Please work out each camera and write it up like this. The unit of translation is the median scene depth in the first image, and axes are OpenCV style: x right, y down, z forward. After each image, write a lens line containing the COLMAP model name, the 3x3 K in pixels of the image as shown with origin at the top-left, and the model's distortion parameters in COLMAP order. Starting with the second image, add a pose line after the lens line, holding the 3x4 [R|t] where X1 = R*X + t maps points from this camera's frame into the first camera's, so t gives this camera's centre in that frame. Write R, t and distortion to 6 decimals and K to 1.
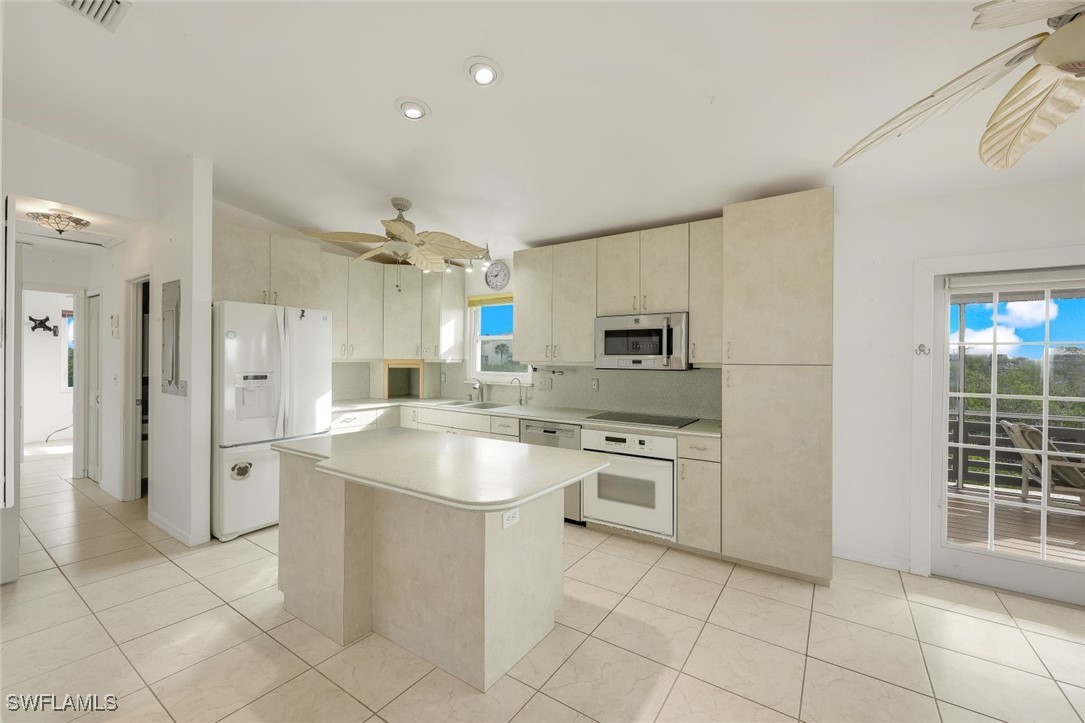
lens RADIAL K [[438.1, 0, 544.2], [0, 438.1, 359.5], [0, 0, 1]] dist [-0.000380, -0.000721]
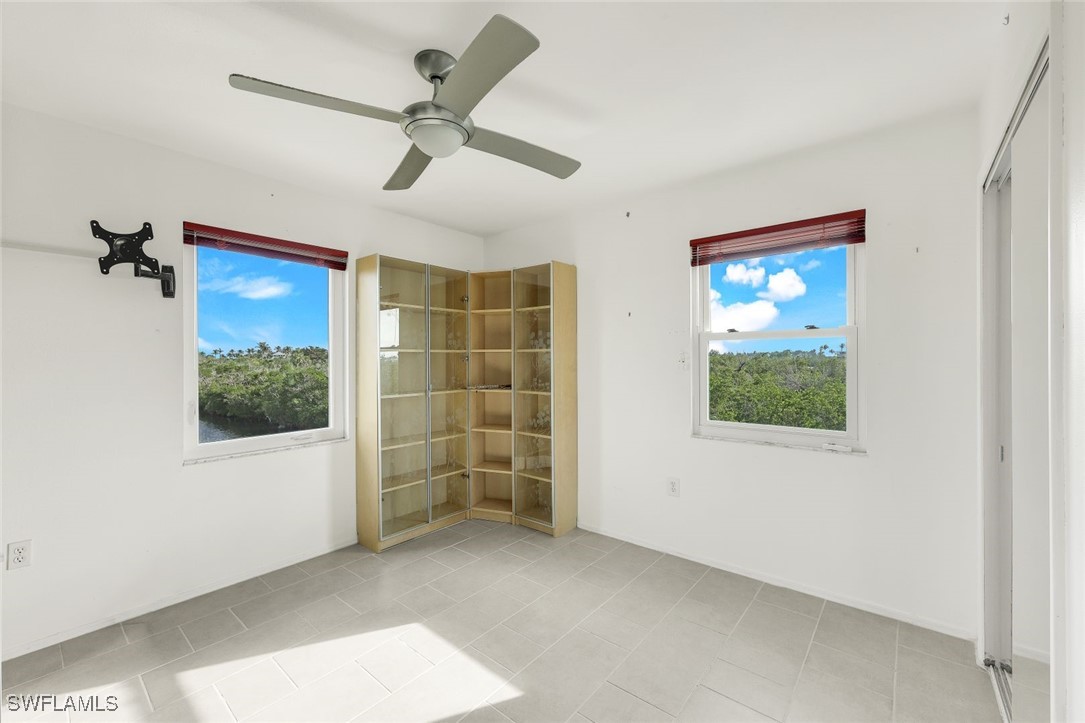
lens RADIAL K [[438.1, 0, 545.7], [0, 438.1, 356.5], [0, 0, 1]] dist [-0.000380, -0.000721]
pose [[0.995338, -0.005514, -0.096287, -0.835194], [0.004876, 0.999965, -0.006854, -0.003583], [0.096321, 0.006353, 0.995330, 0.727471]]
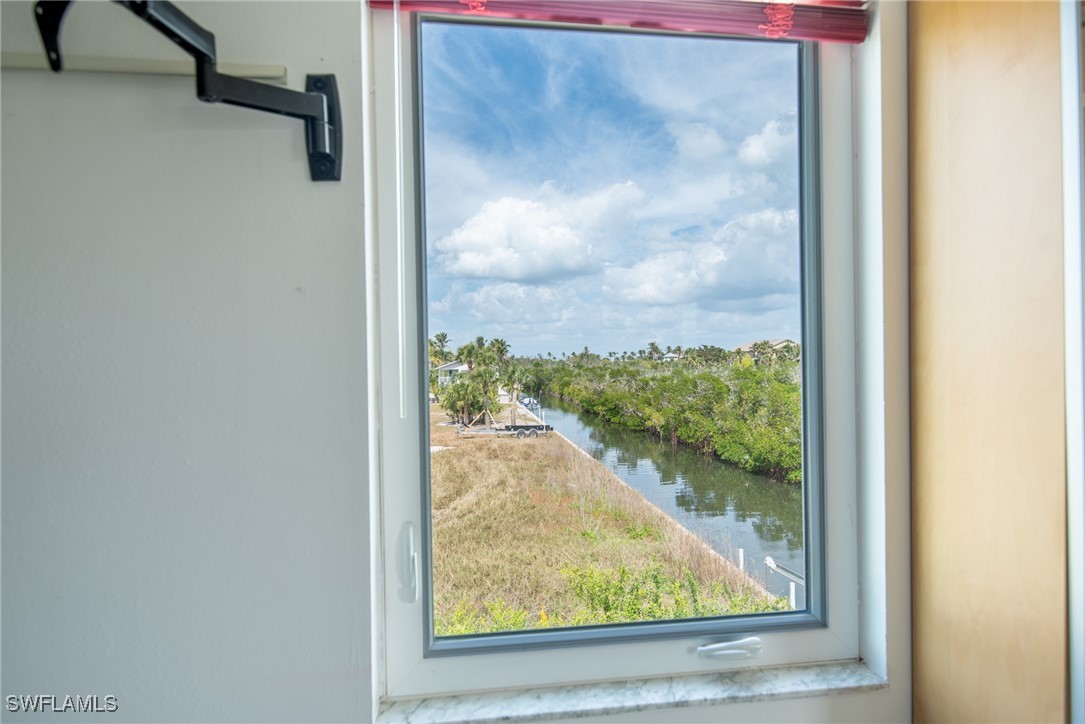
lens RADIAL K [[580.1, 0, 544.7], [0, 580.1, 362.7], [0, 0, 1]] dist [0.000926, 0.000061]
pose [[0.654112, -0.012330, -0.756297, -1.018051], [0.013960, 0.999894, -0.004228, -0.006445], [0.756269, -0.007792, 0.654215, 0.989306]]
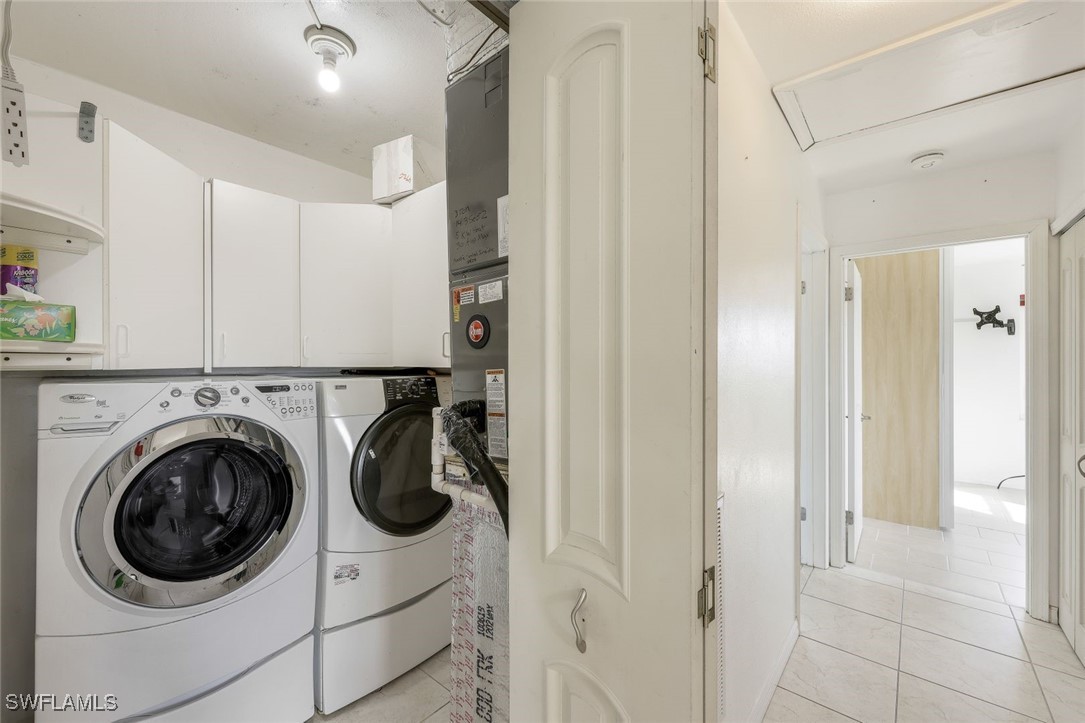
lens RADIAL K [[438.1, 0, 537.3], [0, 438.1, 368.9], [0, 0, 1]] dist [-0.000380, -0.000721]
pose [[-0.119615, 0.007105, -0.992795, -0.375510], [-0.008323, 0.999932, 0.008159, 0.000169], [0.992785, 0.009239, -0.119548, 0.372214]]
